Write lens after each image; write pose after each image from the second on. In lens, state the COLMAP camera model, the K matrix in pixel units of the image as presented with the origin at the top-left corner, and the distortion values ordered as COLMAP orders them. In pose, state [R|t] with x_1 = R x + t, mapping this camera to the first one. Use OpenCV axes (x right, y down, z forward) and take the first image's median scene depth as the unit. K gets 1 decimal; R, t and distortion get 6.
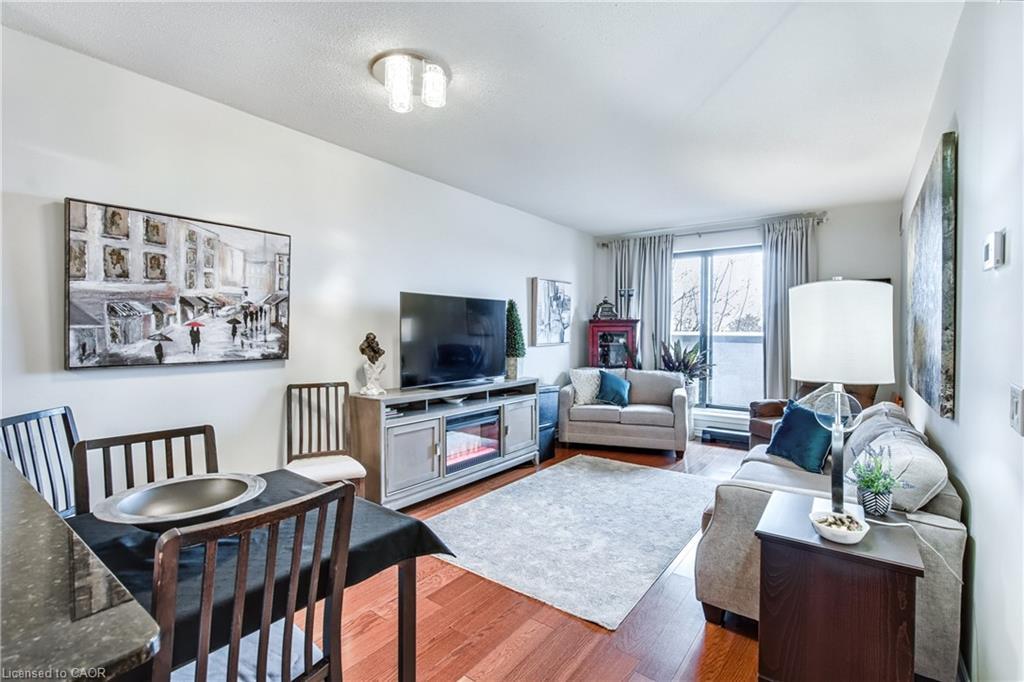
lens RADIAL K [[474.2, 0, 512.0], [0, 474.2, 341.0], [0, 0, 1]] dist [-0.001867, 0.000085]
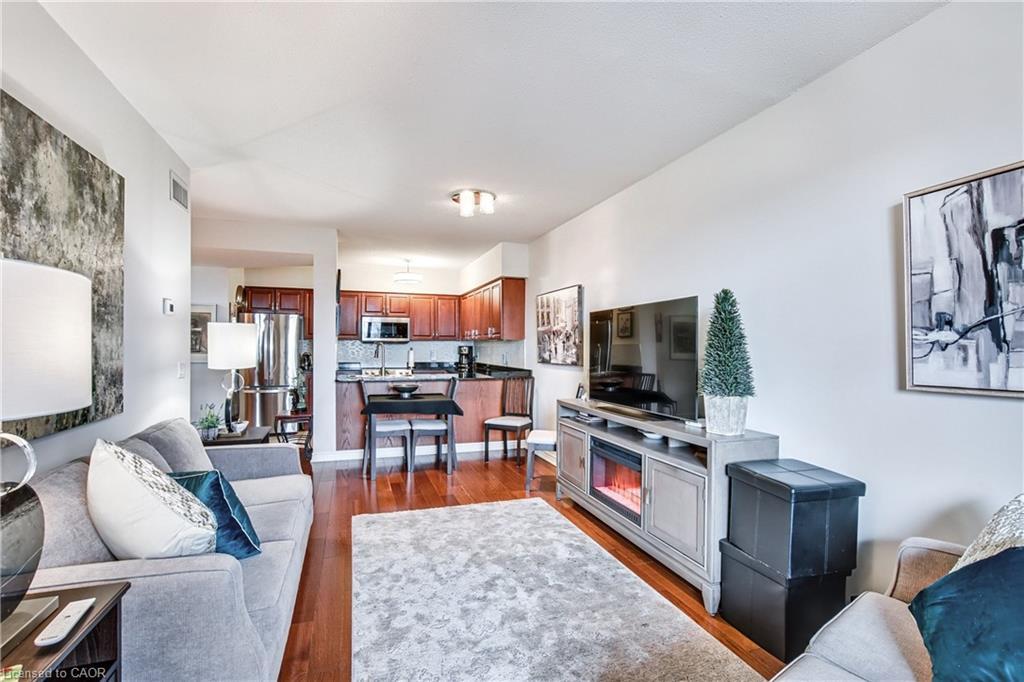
lens RADIAL K [[474.2, 0, 512.0], [0, 474.2, 341.0], [0, 0, 1]] dist [-0.001867, 0.000085]
pose [[-0.563552, -0.012579, -0.825985, 0.543137], [-0.018208, 0.999830, -0.002804, -0.019998], [0.825880, 0.013460, -0.563685, 1.002085]]
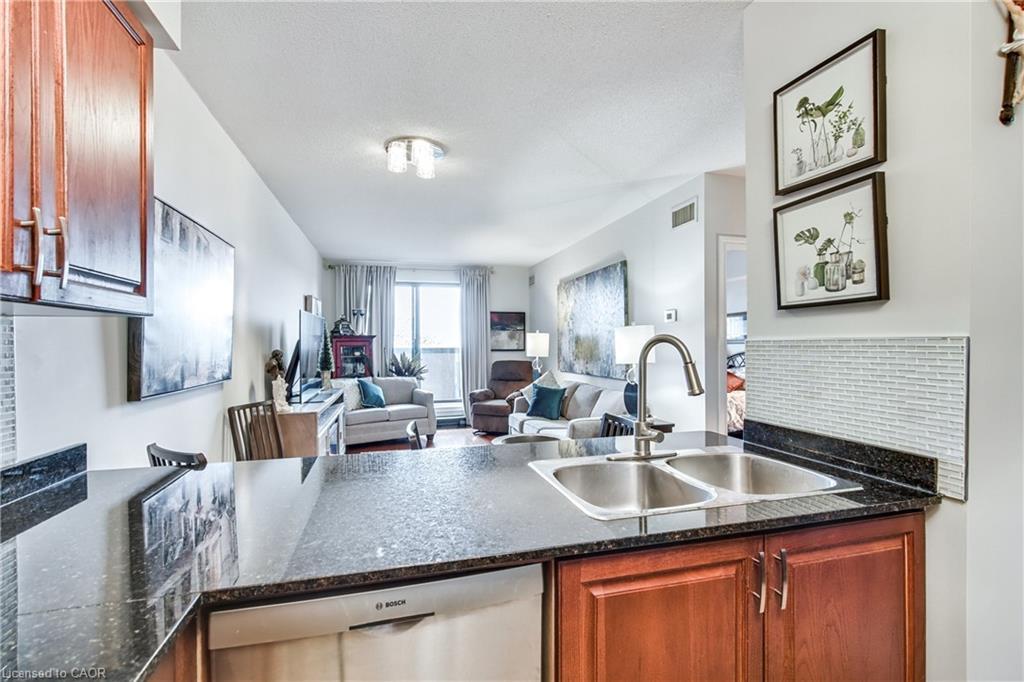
lens RADIAL K [[474.2, 0, 512.0], [0, 474.2, 341.0], [0, 0, 1]] dist [-0.001867, 0.000085]
pose [[0.615513, -0.005951, 0.788104, -0.502569], [0.027875, 0.999510, -0.014224, -0.005025], [-0.787634, 0.030724, 0.615378, 0.000025]]
